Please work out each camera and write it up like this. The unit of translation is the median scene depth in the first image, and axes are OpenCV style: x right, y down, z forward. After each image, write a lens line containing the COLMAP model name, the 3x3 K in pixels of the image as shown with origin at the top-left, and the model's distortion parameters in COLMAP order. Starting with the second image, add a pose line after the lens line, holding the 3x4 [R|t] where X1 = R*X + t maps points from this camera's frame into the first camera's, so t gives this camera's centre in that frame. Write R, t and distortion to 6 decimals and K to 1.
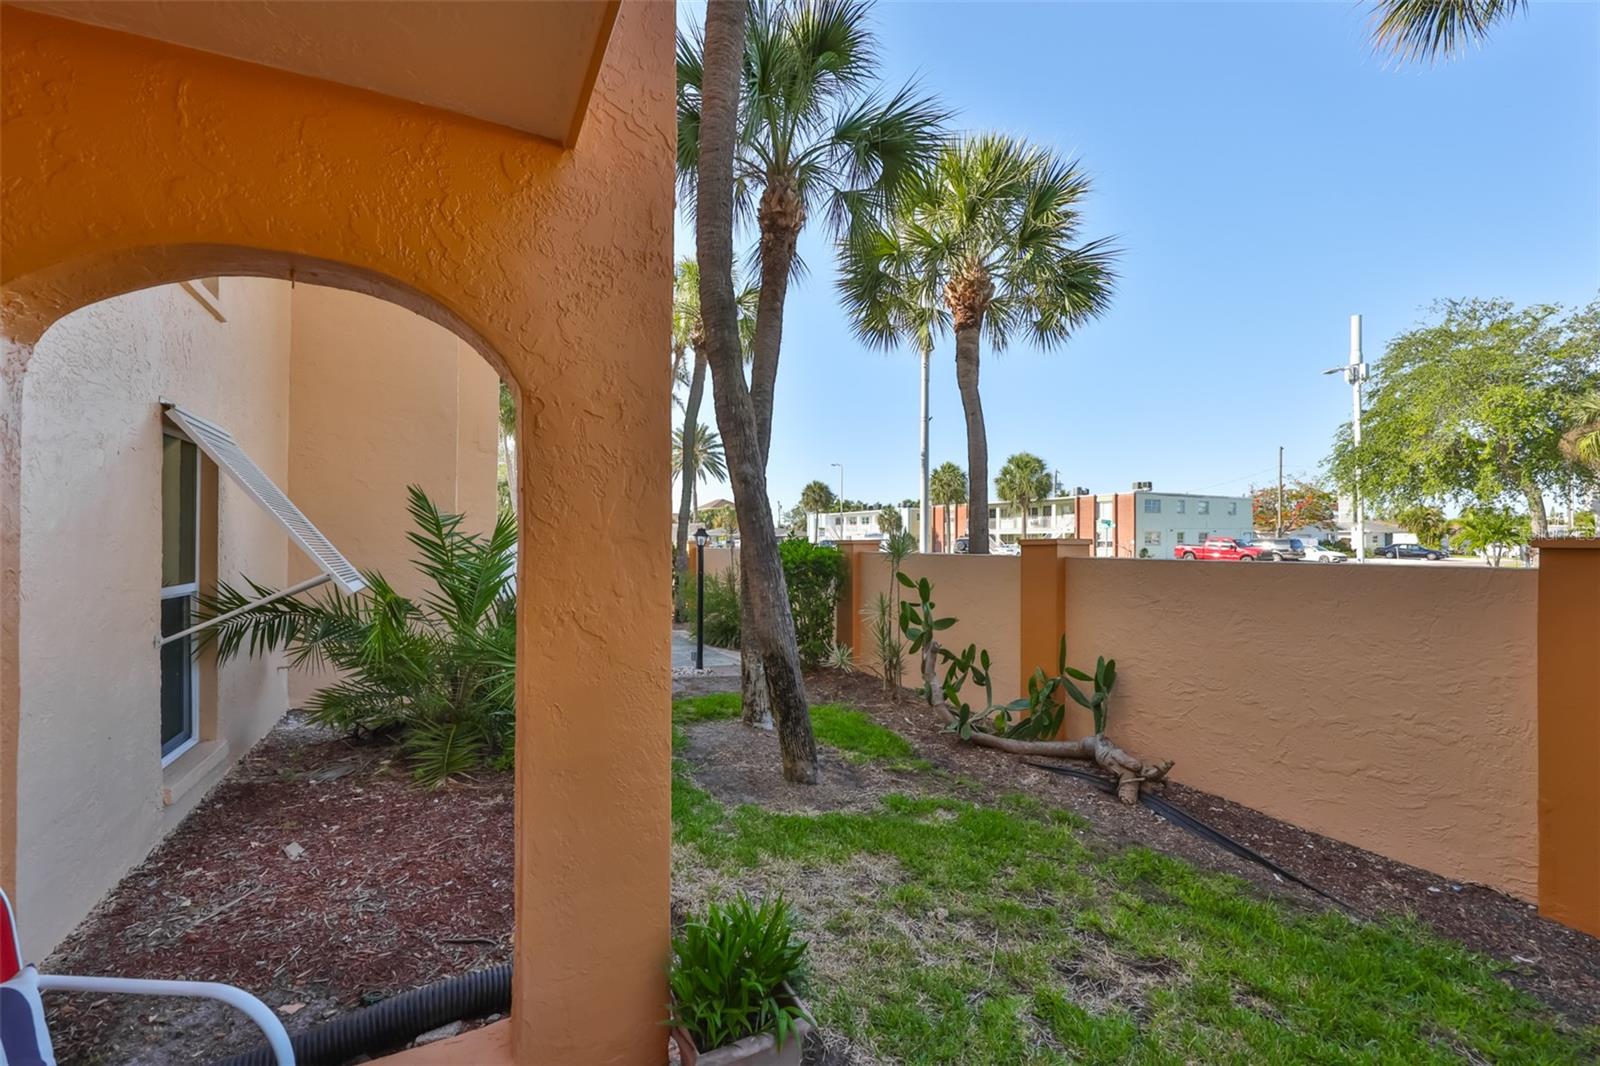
lens RADIAL K [[687.8, 0, 802.3], [0, 687.8, 532.0], [0, 0, 1]] dist [-0.006581, 0.000789]
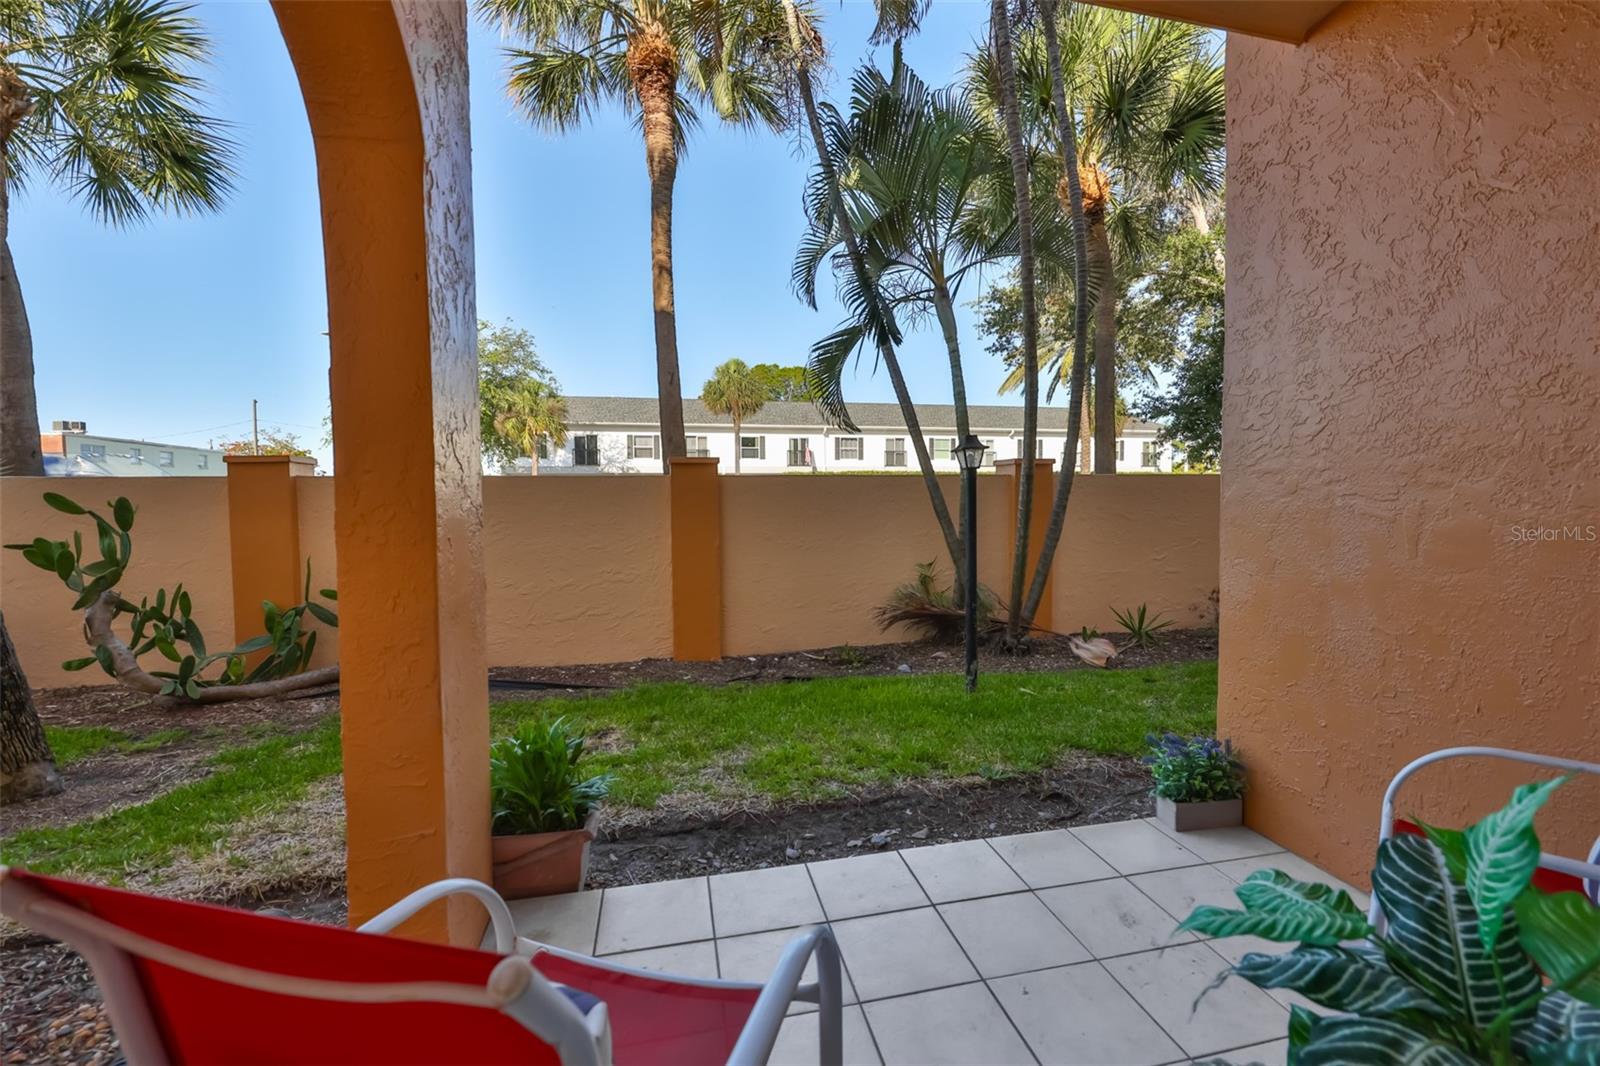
lens RADIAL K [[687.8, 0, 811.4], [0, 687.8, 537.0], [0, 0, 1]] dist [-0.006581, 0.000789]
pose [[0.235462, -0.055945, 0.970272, -0.365031], [-0.002136, 0.998310, 0.058080, 0.064325], [-0.971881, -0.015749, 0.234945, 0.111527]]
